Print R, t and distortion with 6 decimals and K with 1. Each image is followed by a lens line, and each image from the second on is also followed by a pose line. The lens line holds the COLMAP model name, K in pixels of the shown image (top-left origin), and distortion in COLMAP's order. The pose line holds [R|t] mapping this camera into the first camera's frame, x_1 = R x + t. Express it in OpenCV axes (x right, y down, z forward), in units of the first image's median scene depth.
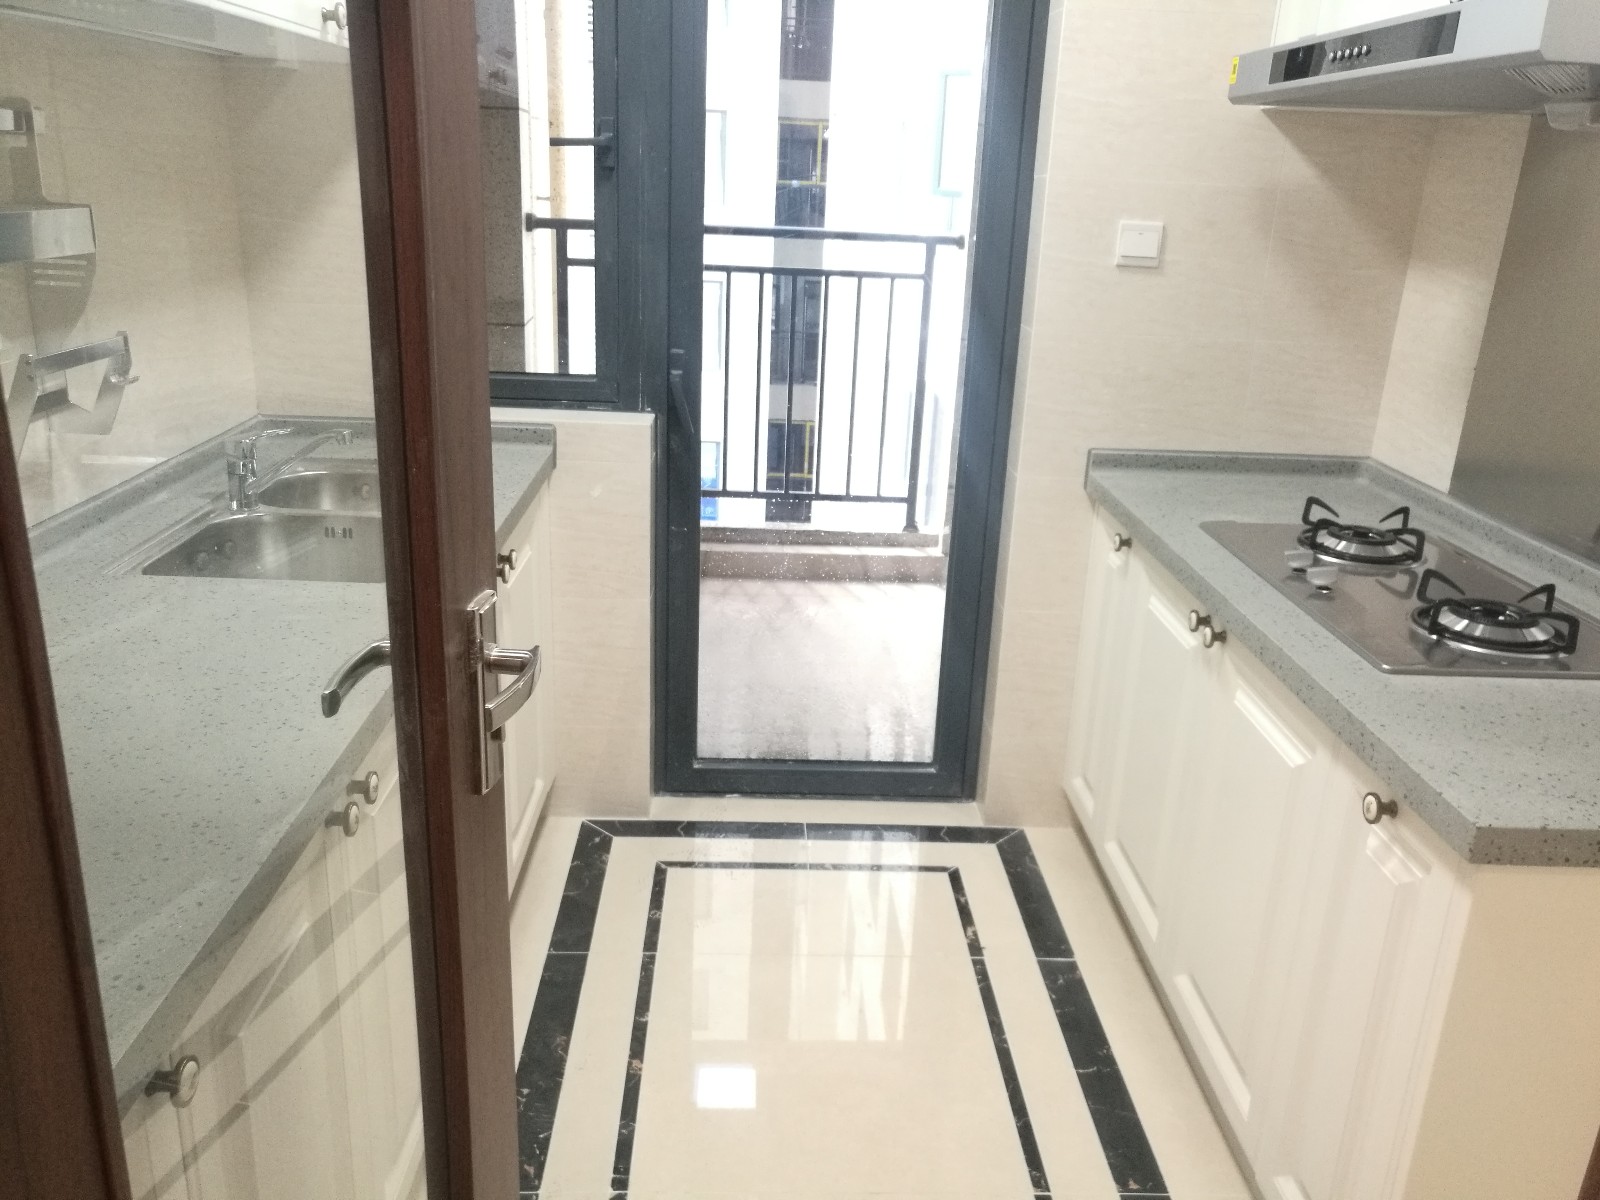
lens RADIAL K [[1268.1, 0, 805.5], [0, 1268.1, 602.2], [0, 0, 1]] dist [-0.007456, 0.039095]
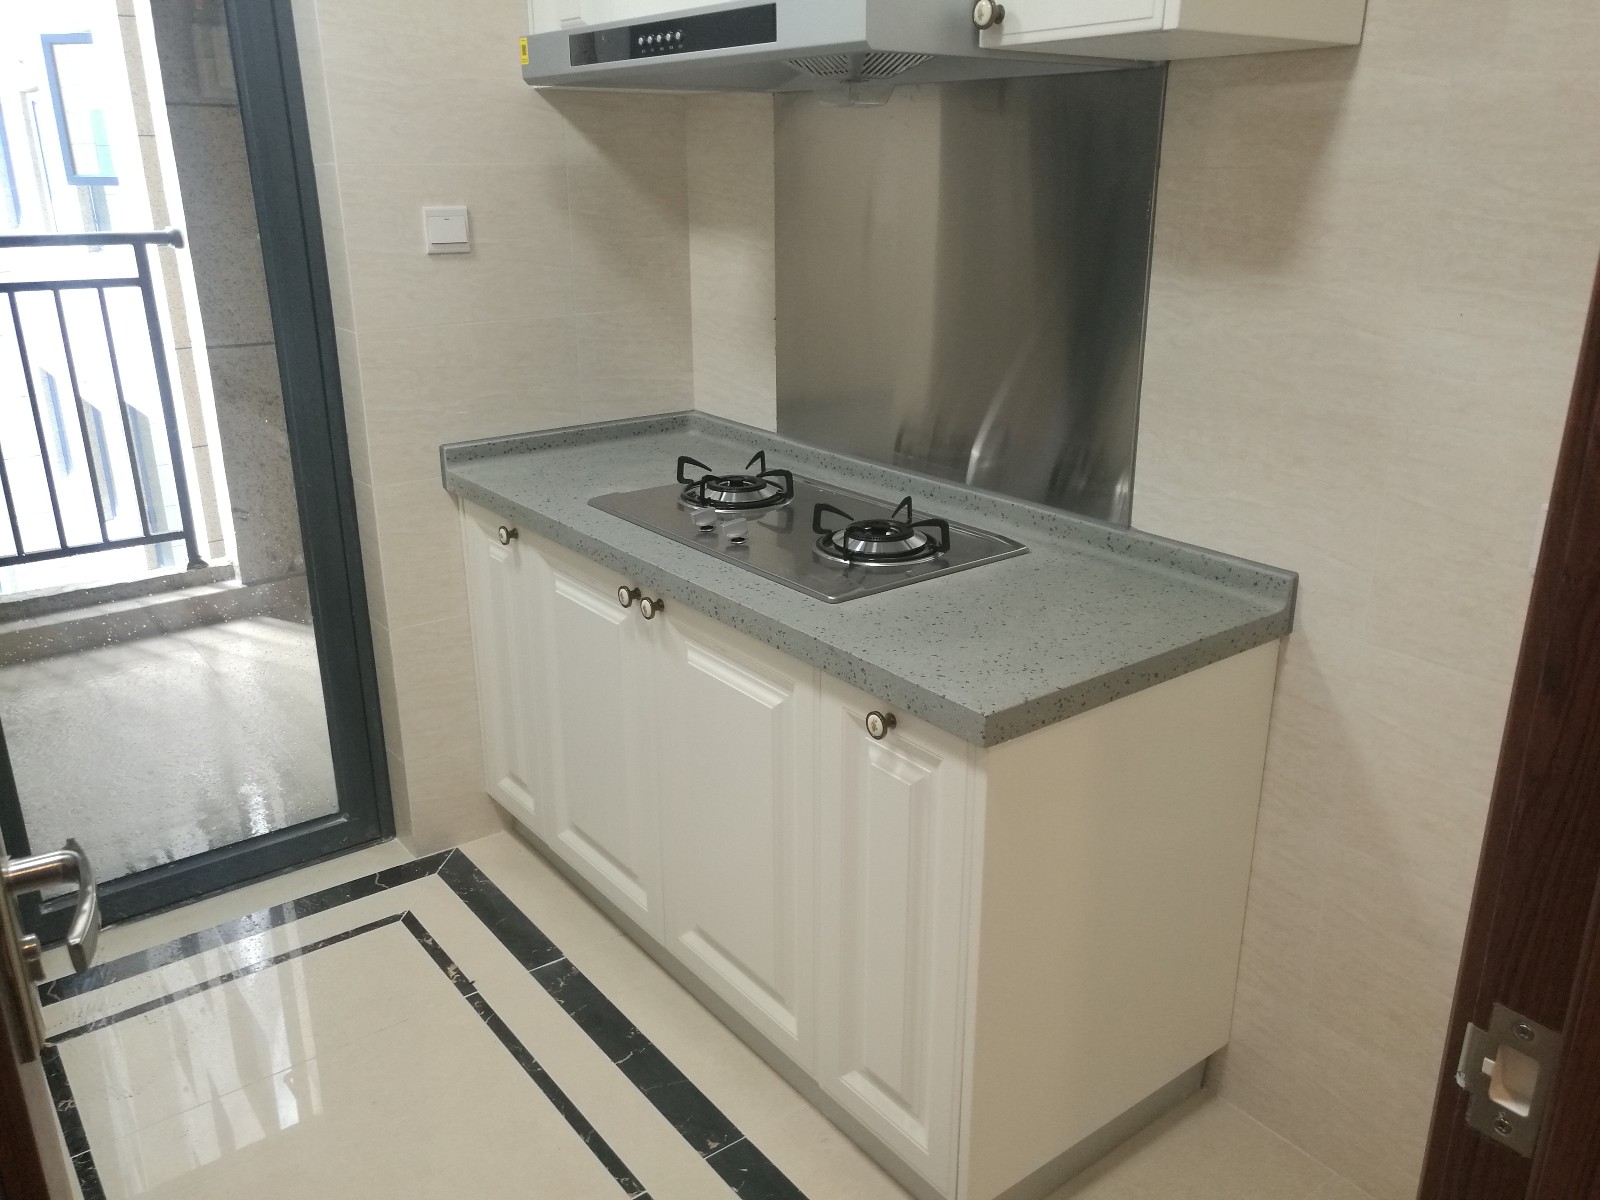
lens RADIAL K [[1268.1, 0, 801.7], [0, 1268.1, 593.1], [0, 0, 1]] dist [-0.007456, 0.039095]
pose [[0.814652, -0.226351, 0.533955, -0.101379], [0.219544, 0.972534, 0.077313, -0.029639], [-0.536789, 0.054243, 0.841971, 0.057257]]
